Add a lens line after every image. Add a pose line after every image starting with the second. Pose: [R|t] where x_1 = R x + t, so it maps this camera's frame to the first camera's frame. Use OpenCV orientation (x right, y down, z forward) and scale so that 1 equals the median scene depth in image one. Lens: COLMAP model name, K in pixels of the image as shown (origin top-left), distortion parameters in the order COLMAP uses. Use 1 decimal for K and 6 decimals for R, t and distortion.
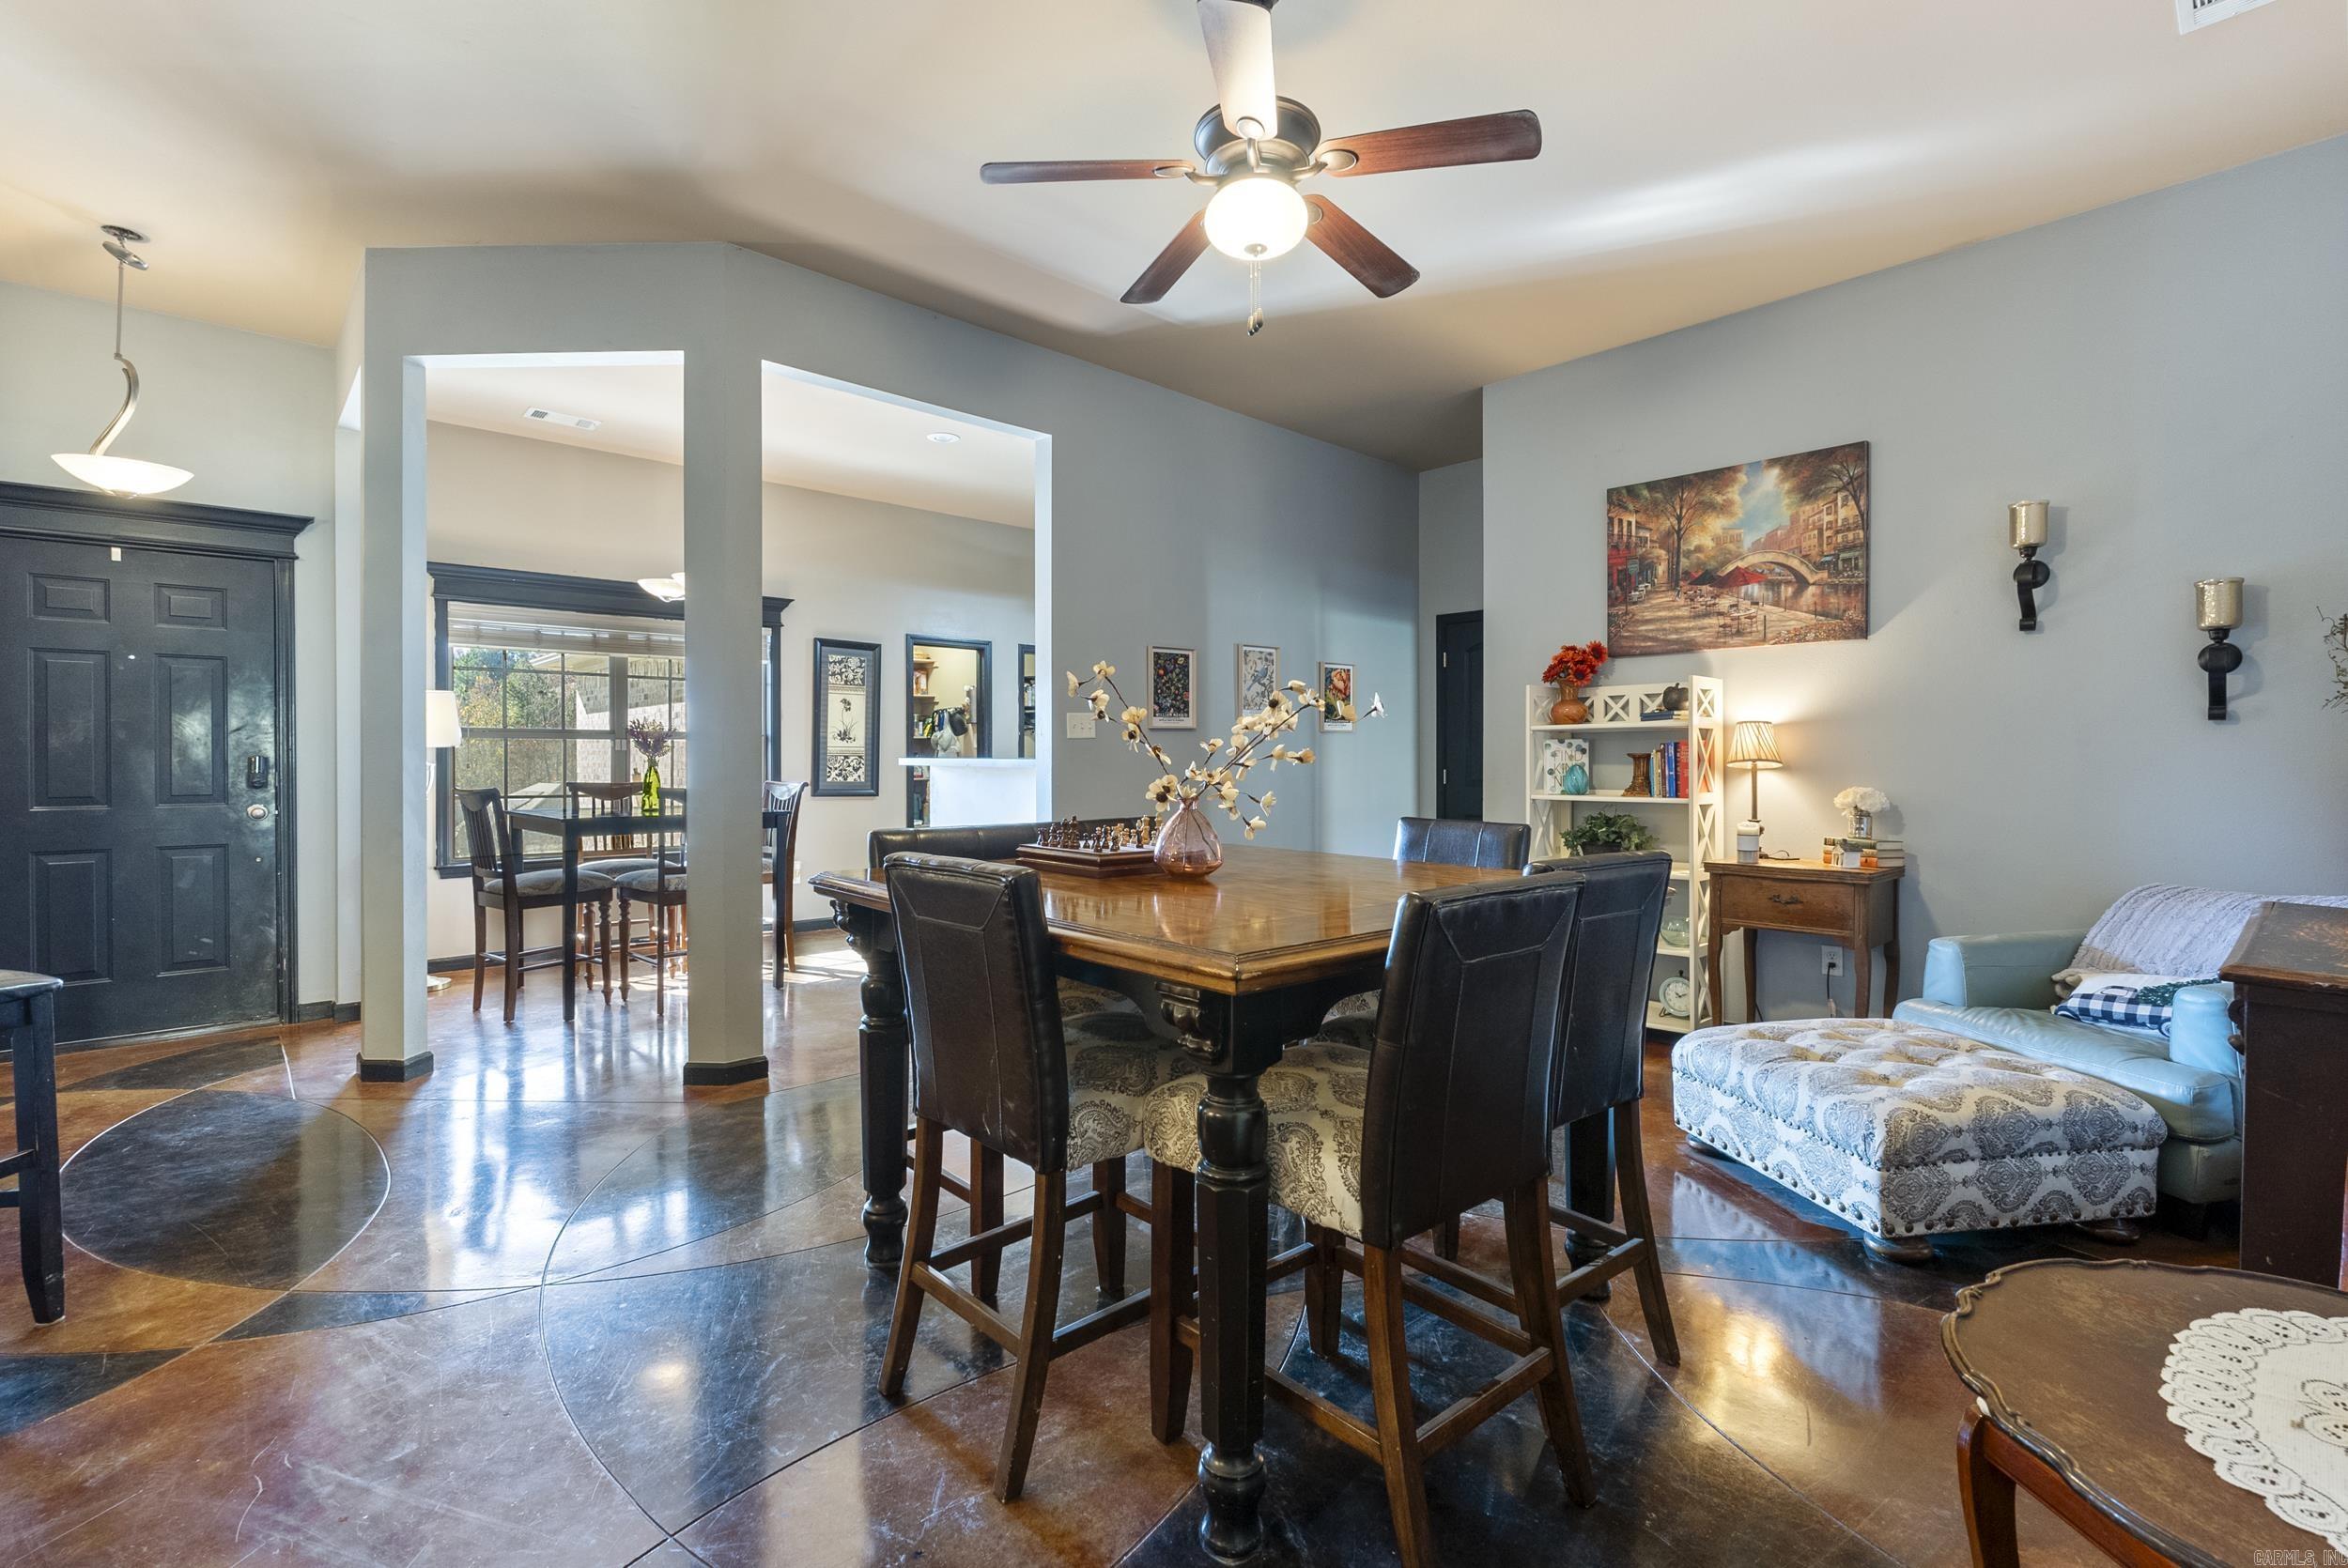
lens RADIAL K [[1039.3, 0, 1173.8], [0, 1039.3, 772.0], [0, 0, 1]] dist [-0.005680, 0.000698]
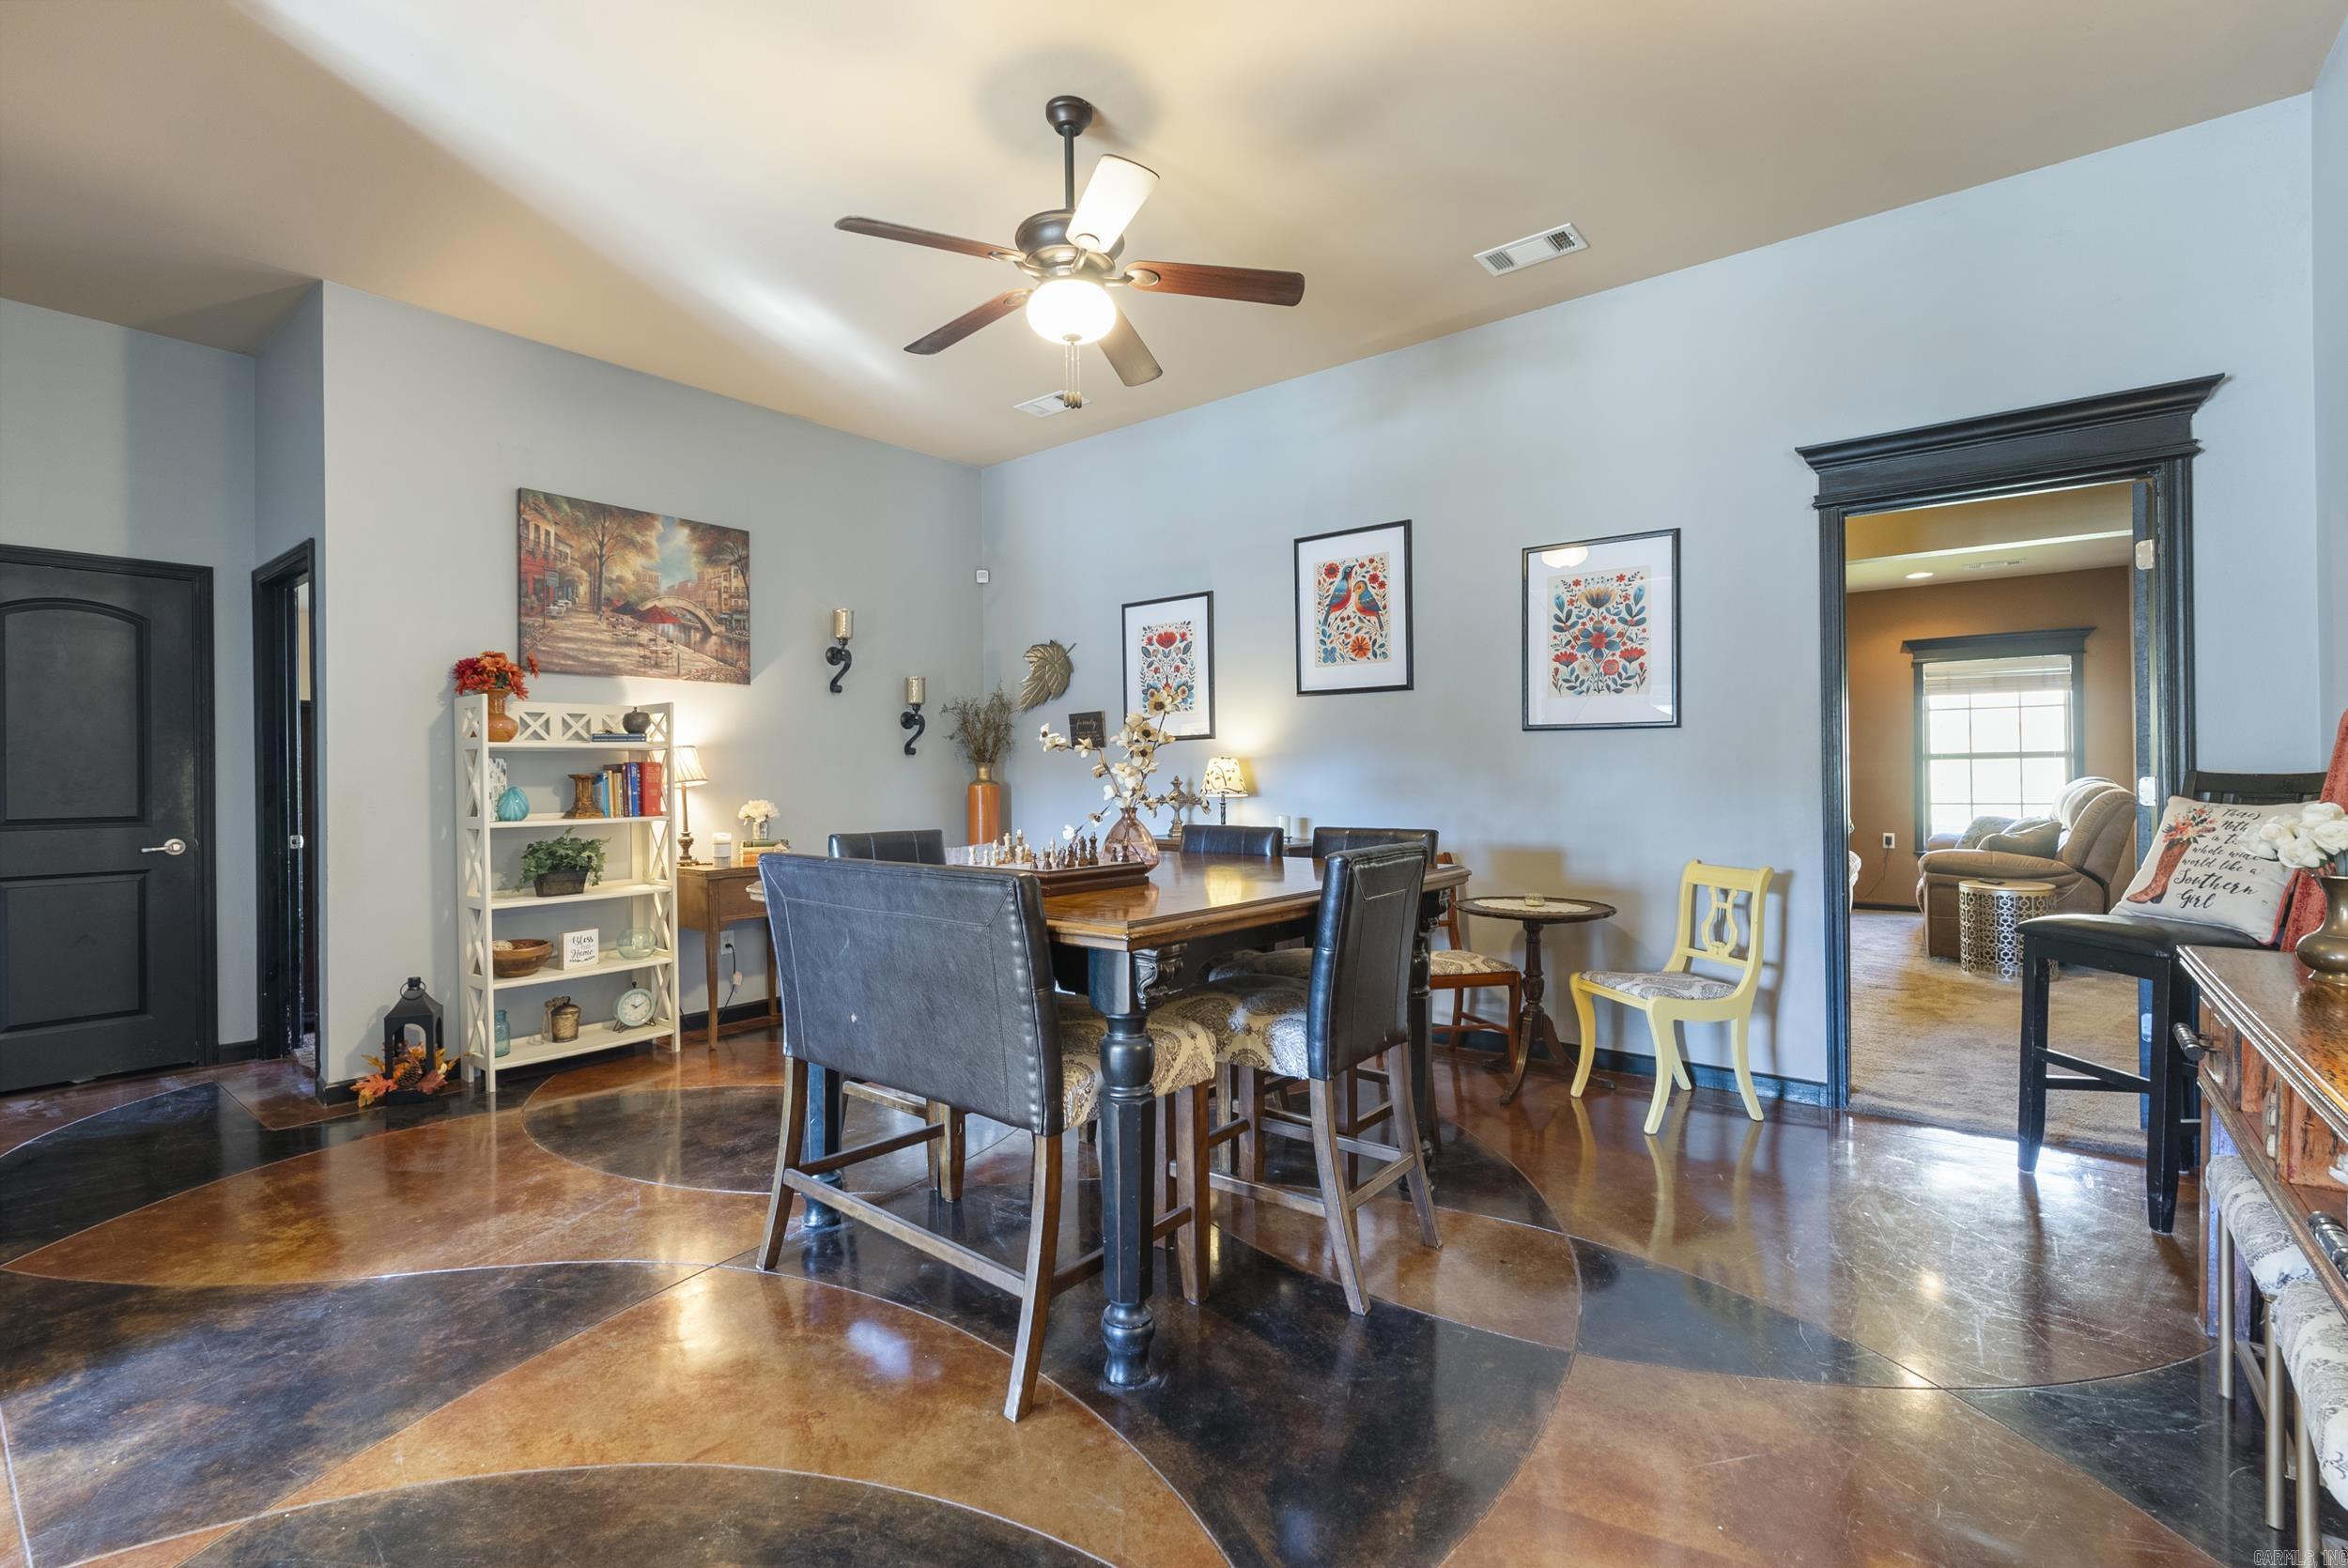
lens RADIAL K [[1039.3, 0, 1173.8], [0, 1039.3, 772.0], [0, 0, 1]] dist [-0.005680, 0.000698]
pose [[-0.152106, 0.003710, 0.988357, -0.618293], [0.021996, 0.999758, -0.000367, -0.007740], [-0.988119, 0.021684, -0.152151, 0.613346]]
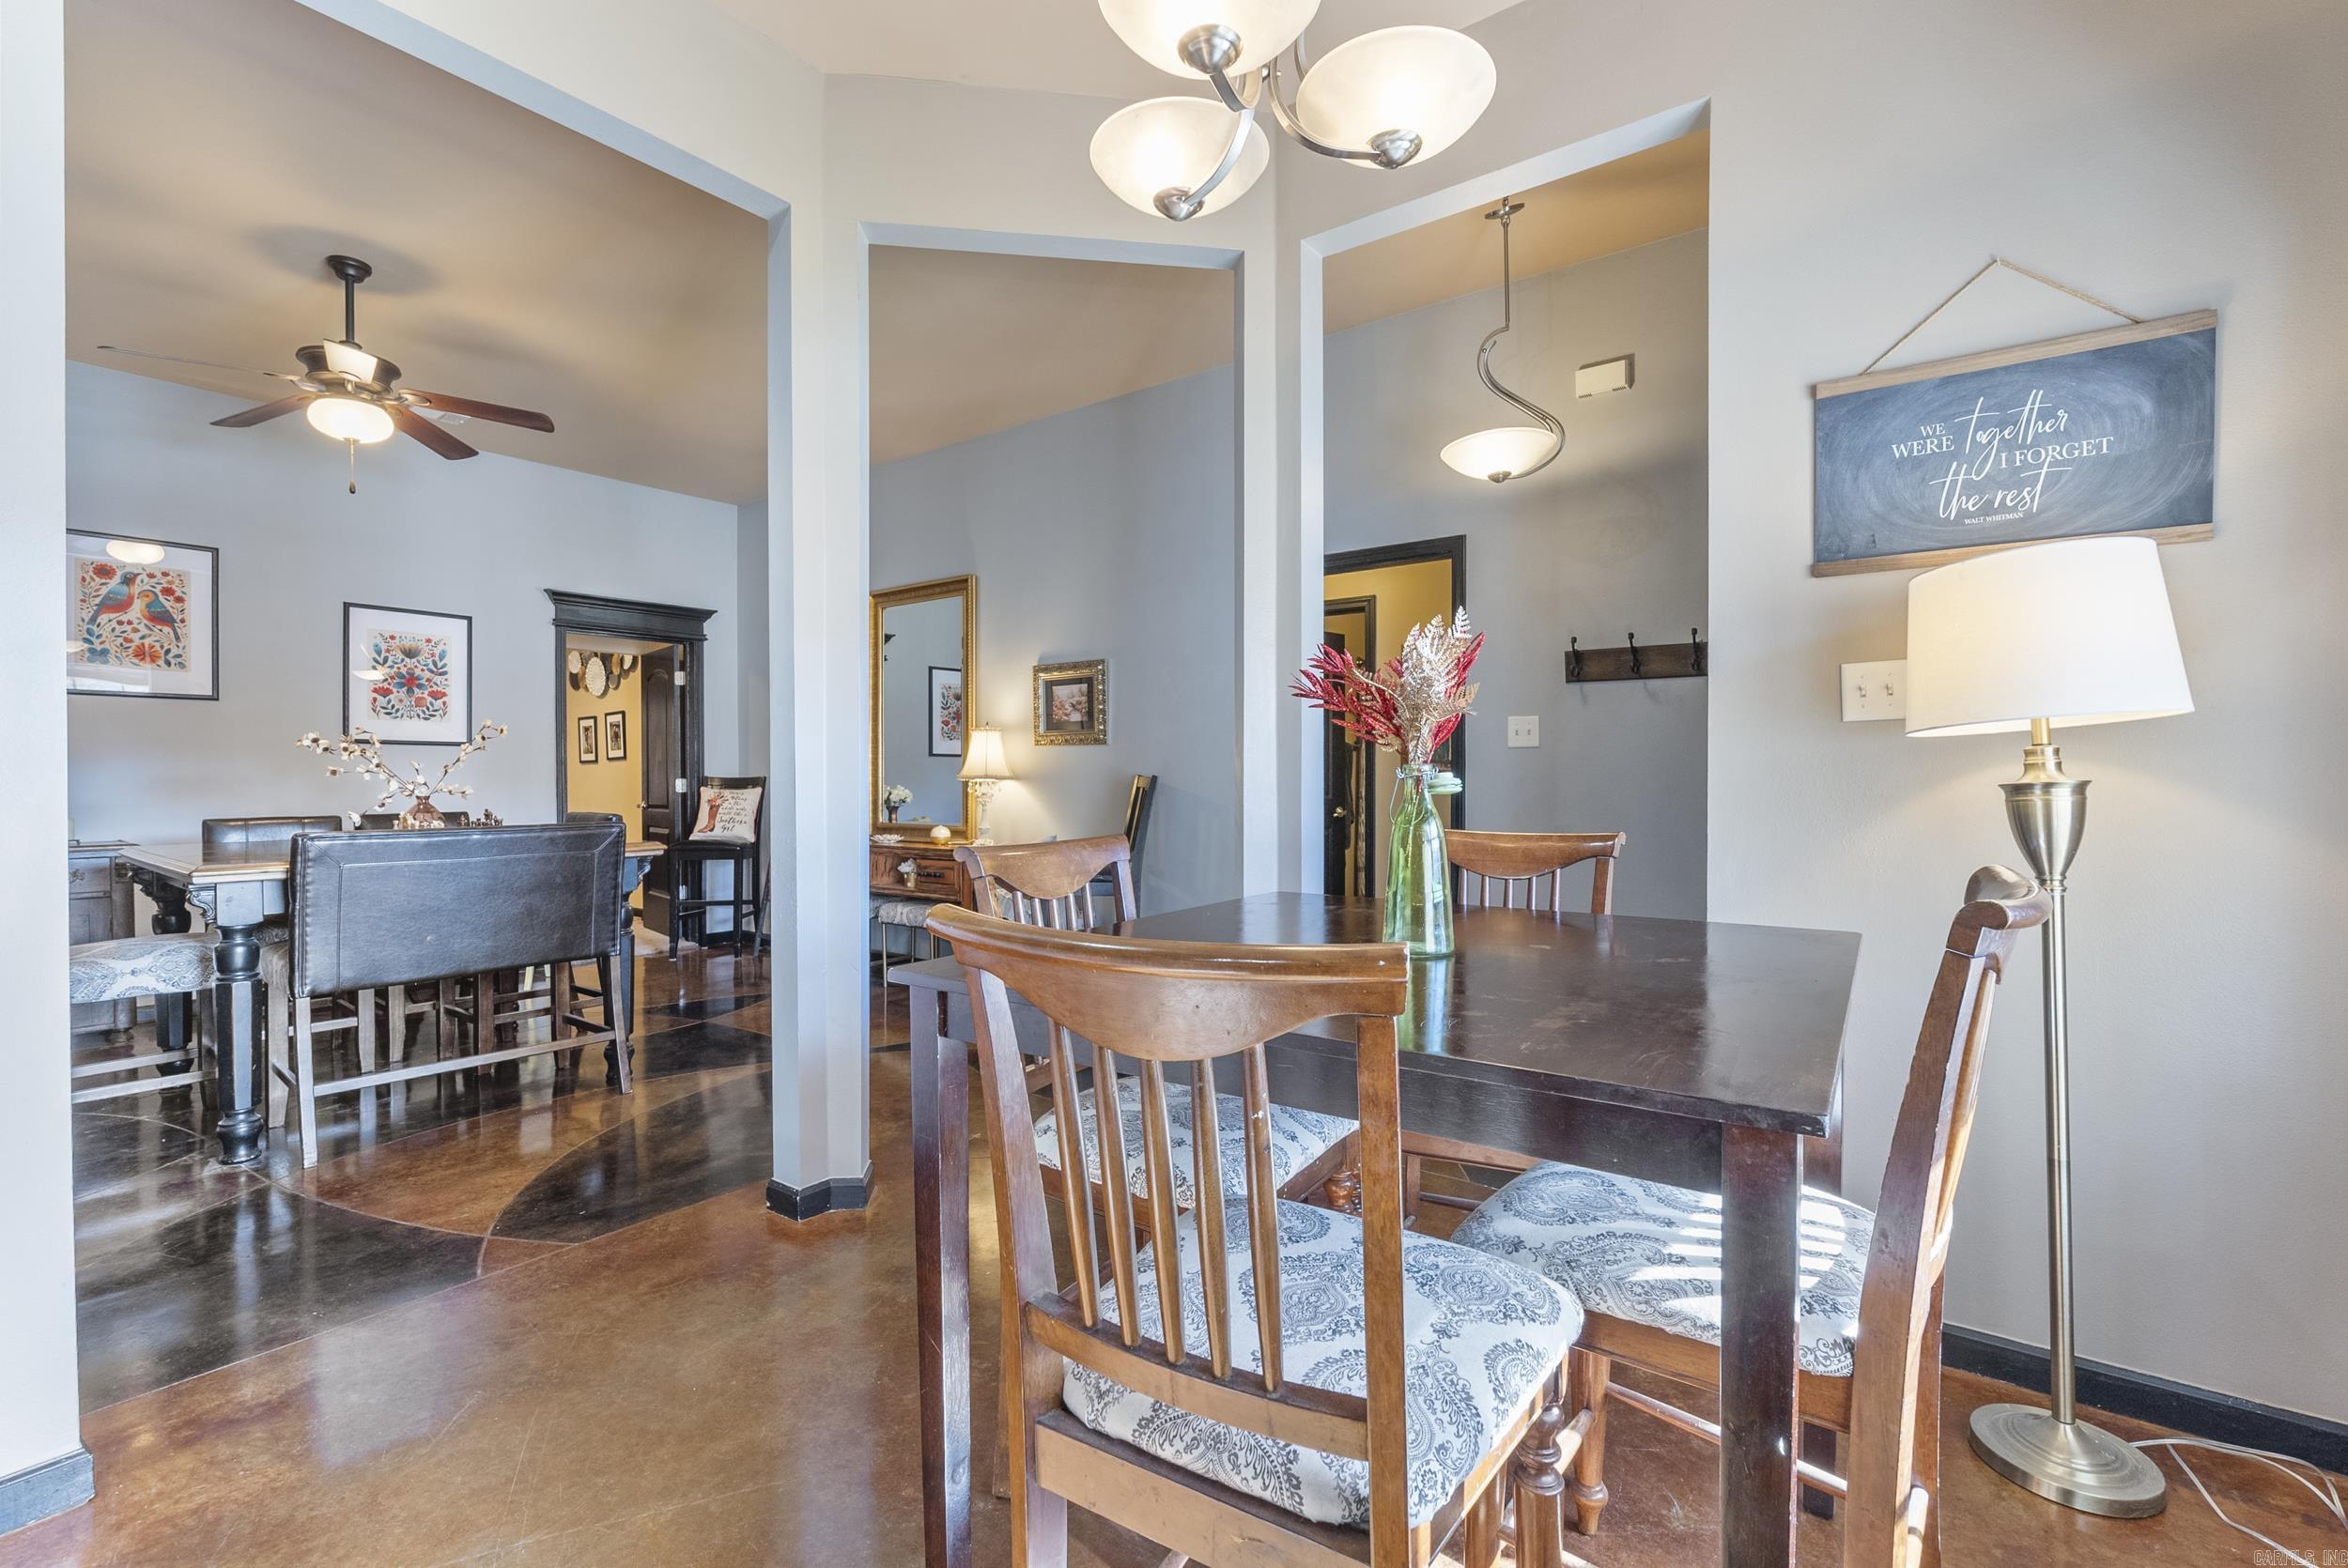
lens RADIAL K [[1034.3, 0, 1174.0], [0, 1034.3, 784.0], [0, 0, 1]] dist [-0.006675, 0.000494]
pose [[-0.984171, 0.004196, -0.177174, -0.475723], [0.000261, 0.999753, 0.022226, -0.017147], [0.177223, 0.021828, -0.983929, 1.539964]]
